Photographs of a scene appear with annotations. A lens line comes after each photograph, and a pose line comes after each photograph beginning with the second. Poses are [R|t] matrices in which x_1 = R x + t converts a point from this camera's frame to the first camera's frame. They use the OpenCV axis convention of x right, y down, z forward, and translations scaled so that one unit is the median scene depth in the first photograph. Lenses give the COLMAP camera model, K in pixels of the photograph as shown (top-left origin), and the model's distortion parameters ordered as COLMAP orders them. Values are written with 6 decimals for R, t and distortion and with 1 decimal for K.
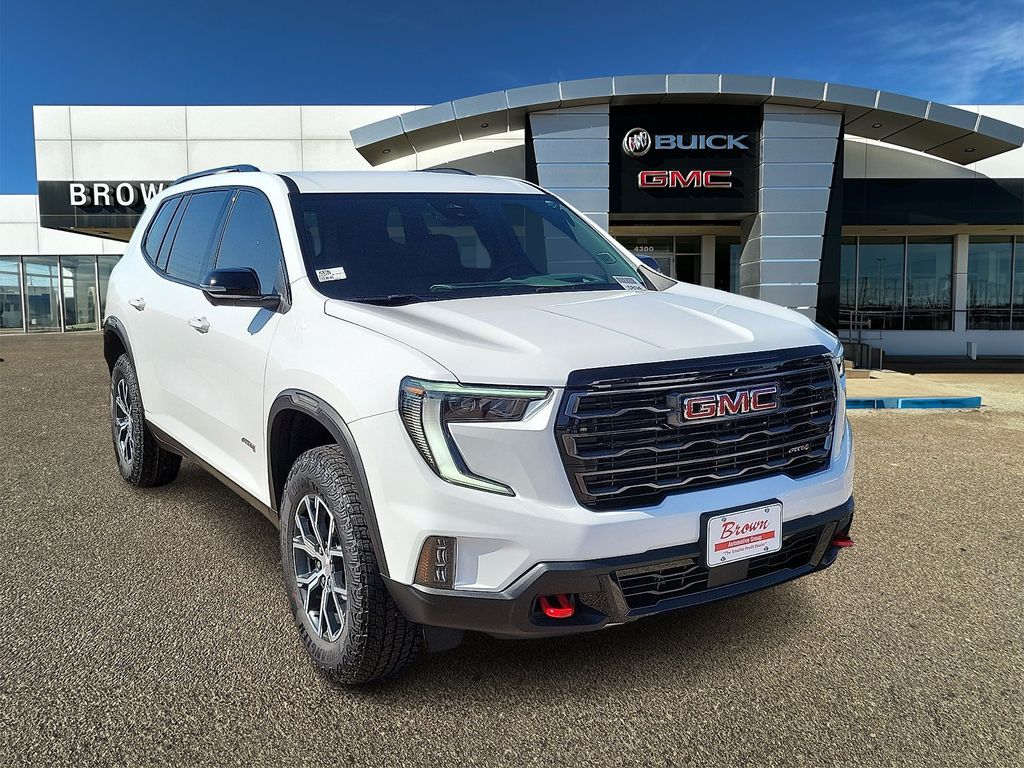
lens RADIAL K [[1027.4, 0, 512.0], [0, 1027.4, 384.0], [0, 0, 1]] dist [0.061602, -0.033204]
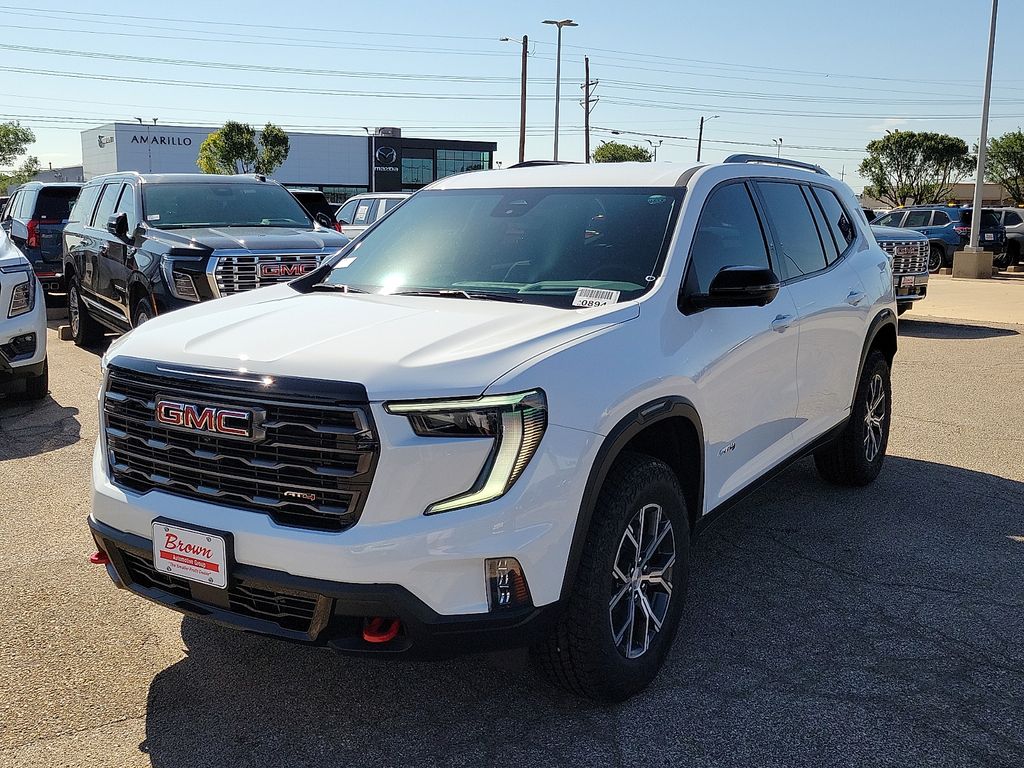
lens RADIAL K [[1061.7, 0, 512.0], [0, 1061.7, 384.0], [0, 0, 1]] dist [0.042581, 0.010953]
pose [[0.422015, 0.160466, -0.892275, 1.217135], [-0.142924, 0.983679, 0.109306, -0.161910], [0.895252, 0.081399, 0.438061, 0.825011]]
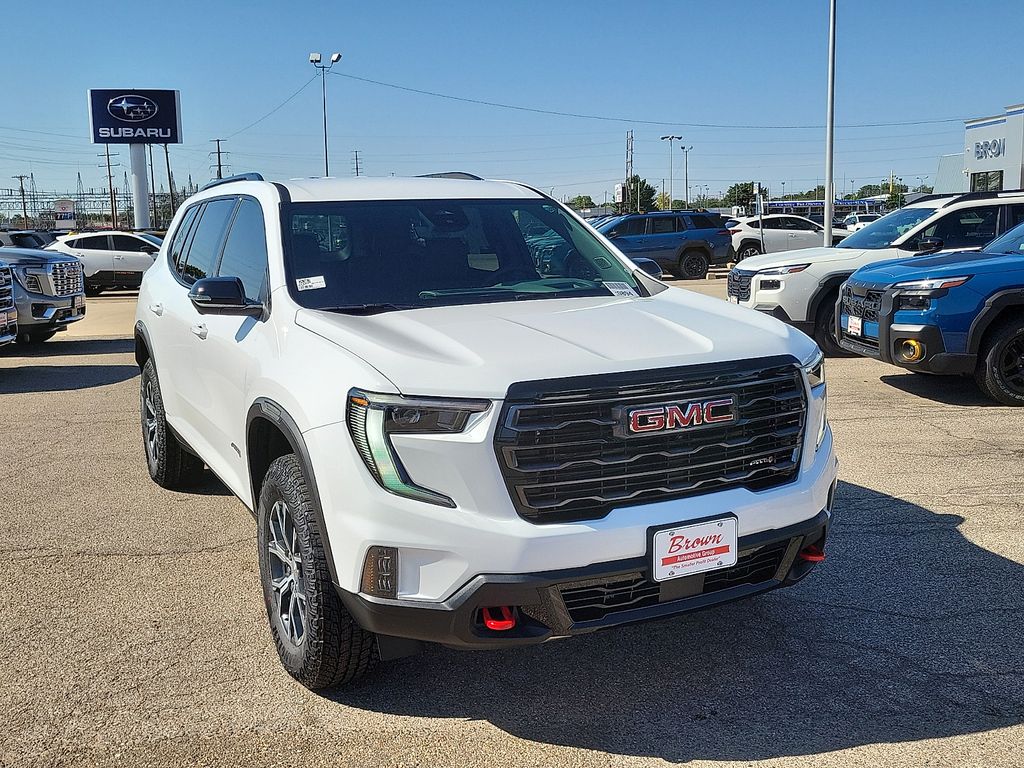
lens RADIAL K [[1027.4, 0, 512.0], [0, 1027.4, 384.0], [0, 0, 1]] dist [0.061602, -0.033204]
pose [[0.995784, 0.002621, -0.091687, 0.141565], [-0.002025, 0.999976, 0.006591, -0.017399], [0.091702, -0.006378, 0.995766, 0.006625]]
